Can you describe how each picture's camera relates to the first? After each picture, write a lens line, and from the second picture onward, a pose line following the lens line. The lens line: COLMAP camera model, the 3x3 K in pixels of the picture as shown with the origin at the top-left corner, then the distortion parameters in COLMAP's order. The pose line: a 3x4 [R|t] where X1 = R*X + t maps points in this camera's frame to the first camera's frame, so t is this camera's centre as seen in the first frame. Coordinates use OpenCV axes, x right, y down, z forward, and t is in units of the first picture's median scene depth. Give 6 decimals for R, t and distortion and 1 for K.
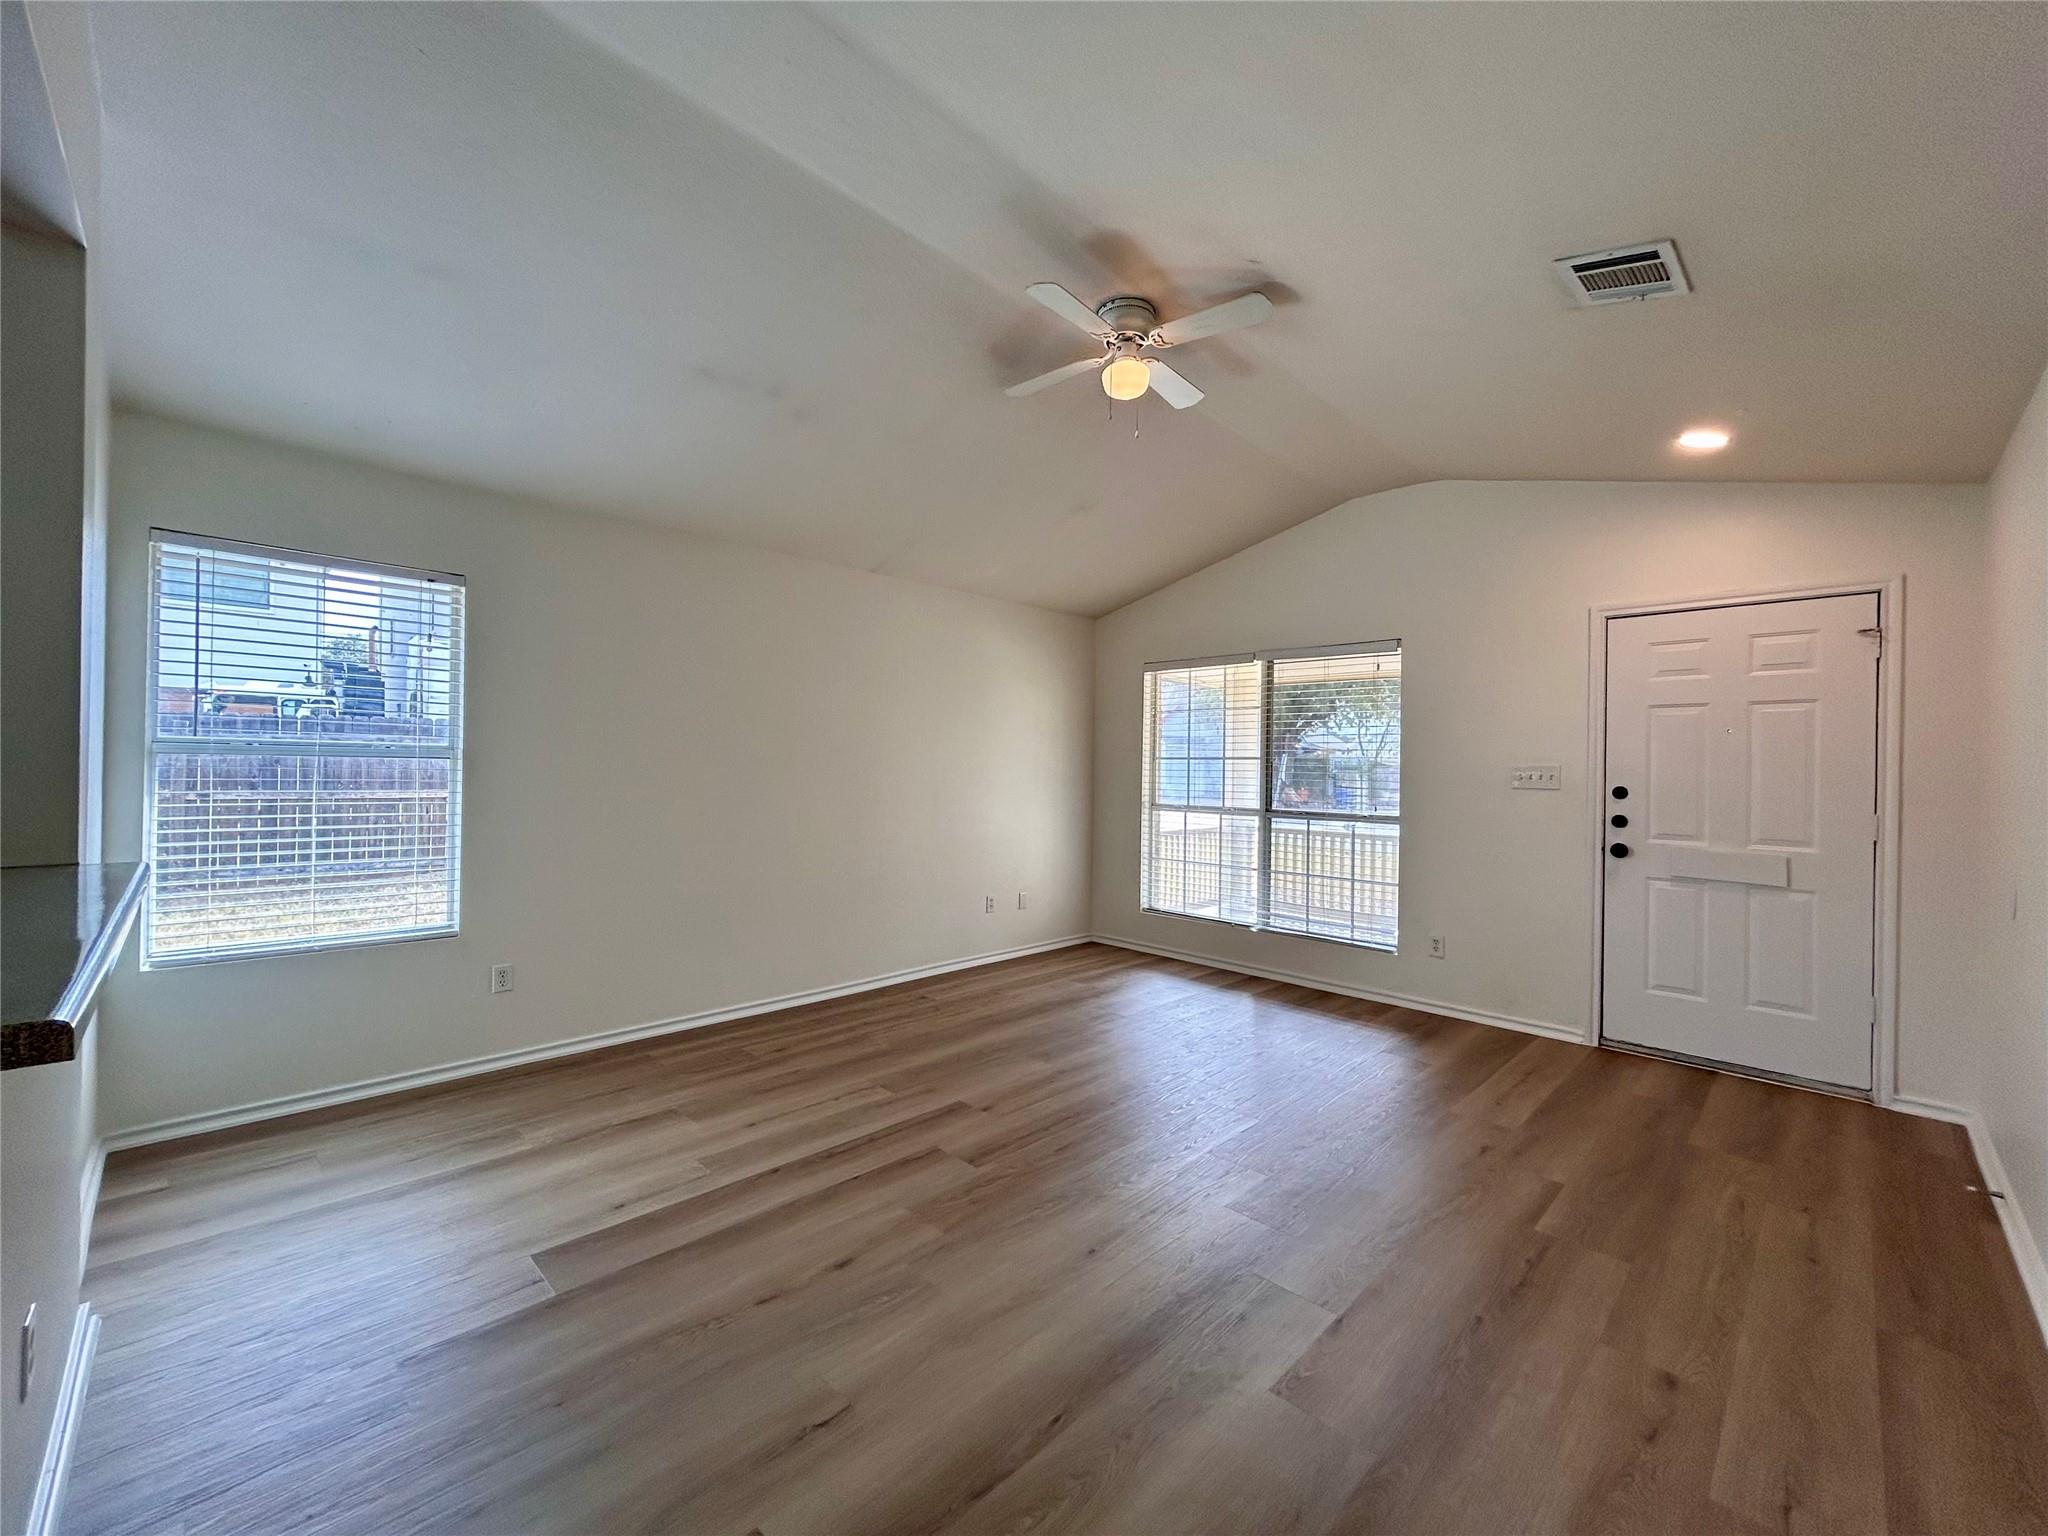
lens RADIAL K [[813.8, 0, 1029.0], [0, 813.8, 768.1], [0, 0, 1]] dist [-0.003110, 0.000093]
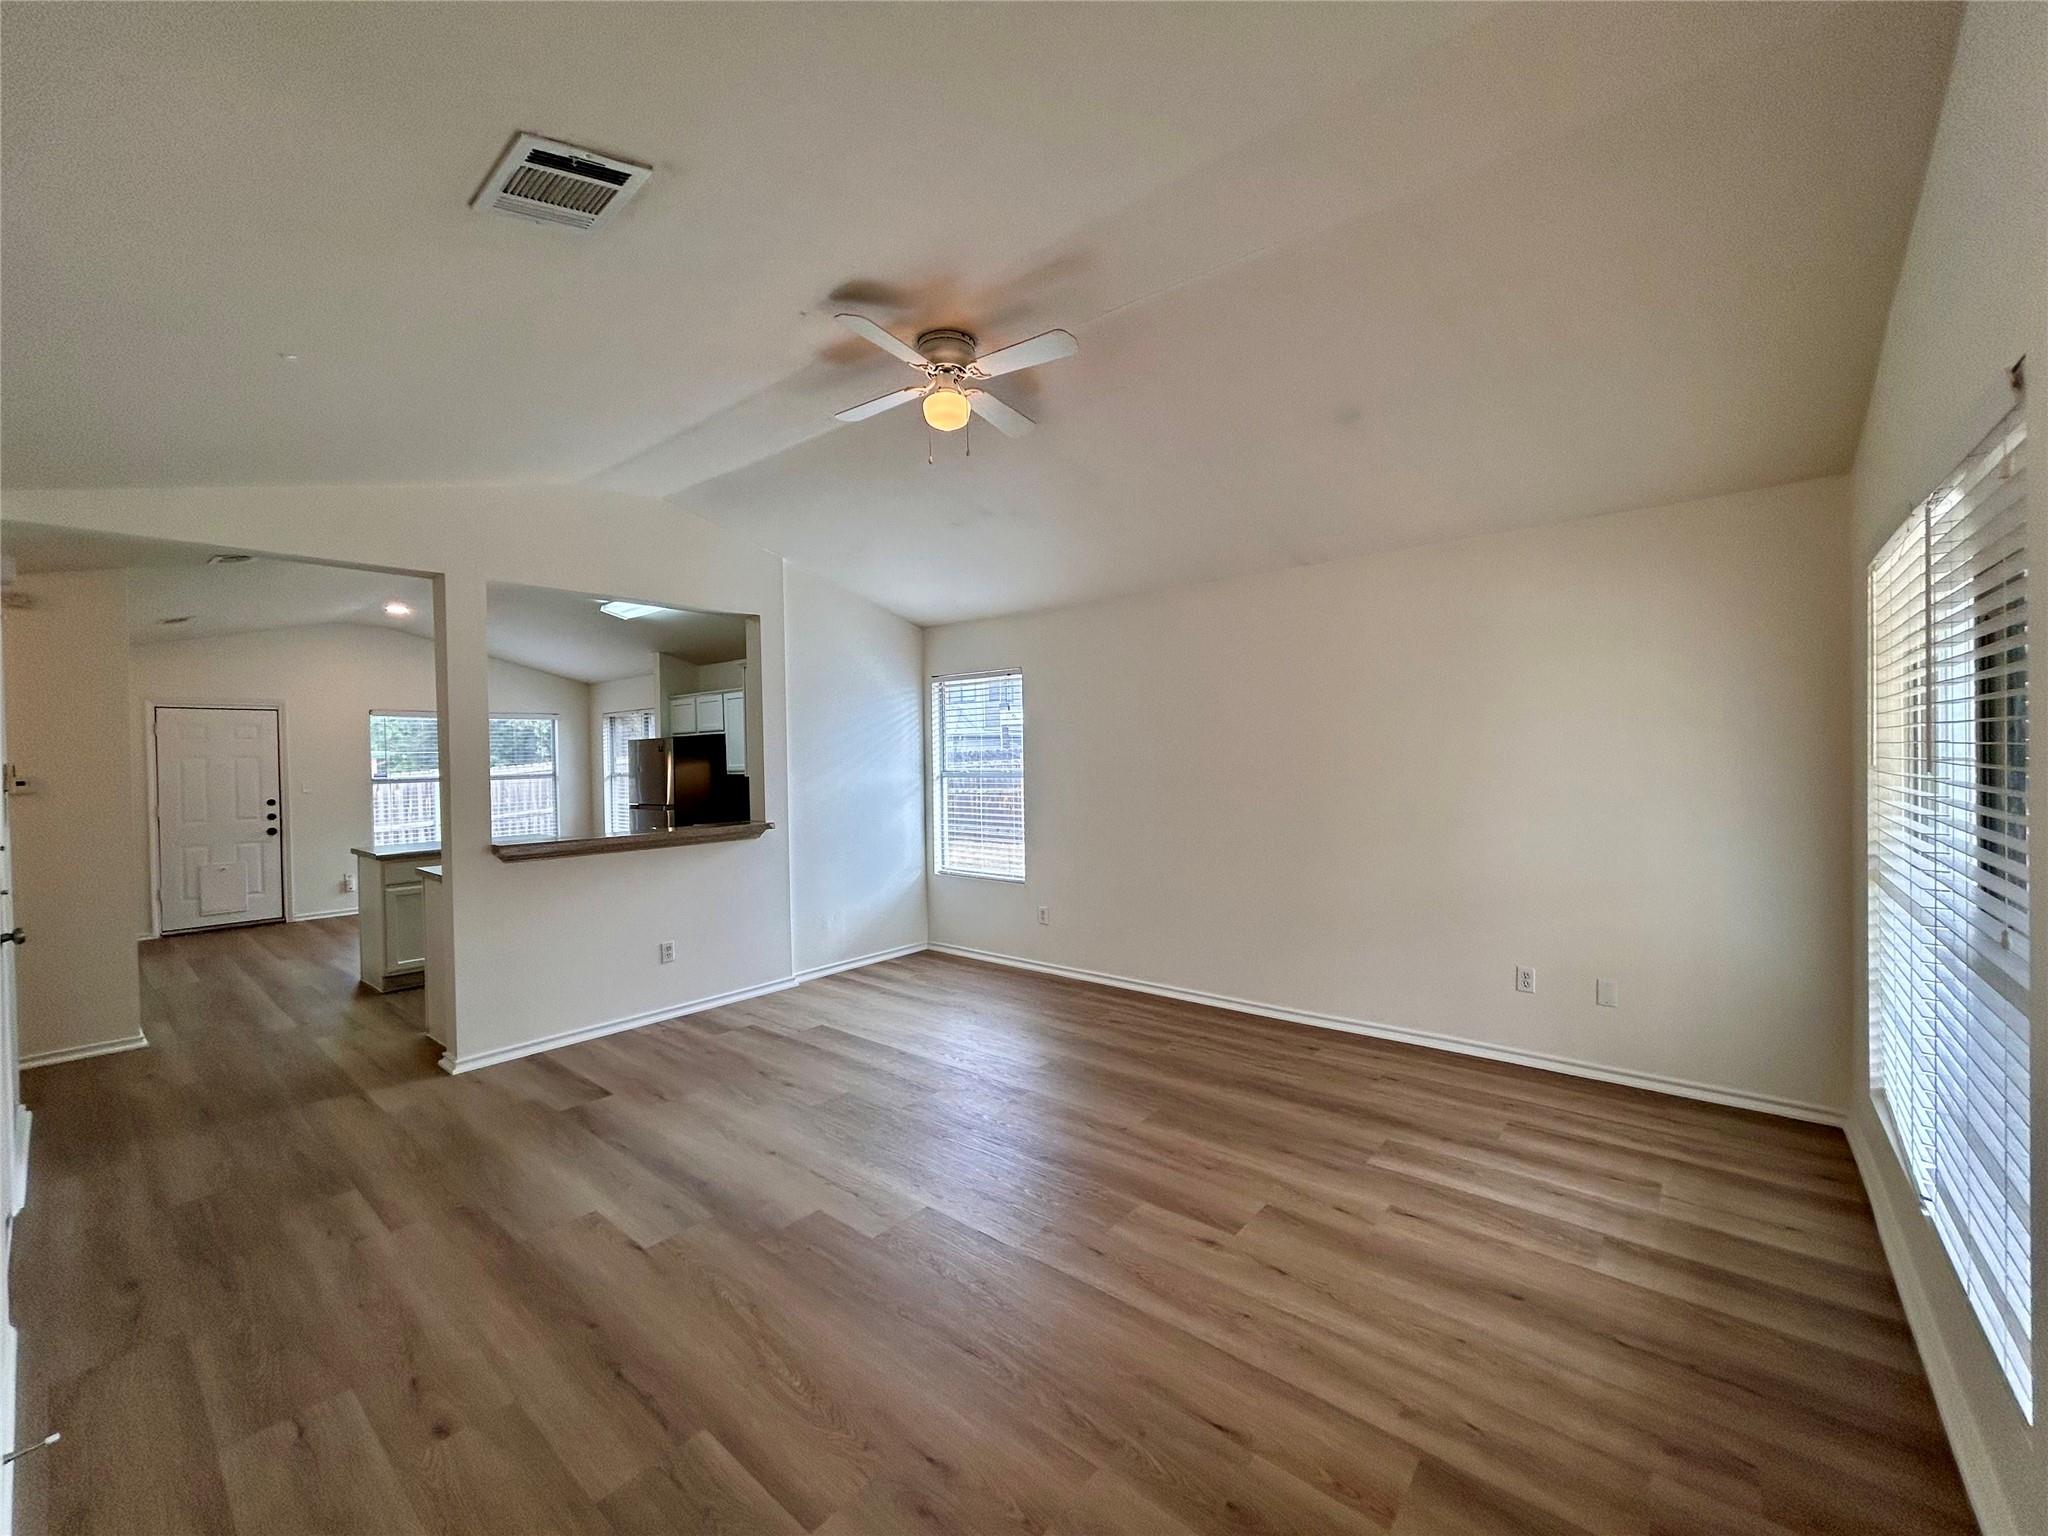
lens RADIAL K [[817.2, 0, 1006.4], [0, 817.2, 765.6], [0, 0, 1]] dist [0.020500, -0.000244]
pose [[0.074947, -0.007569, -0.997159, 0.989636], [0.027358, 0.999610, -0.005531, -0.028058], [0.996812, -0.026866, 0.075125, 0.861685]]
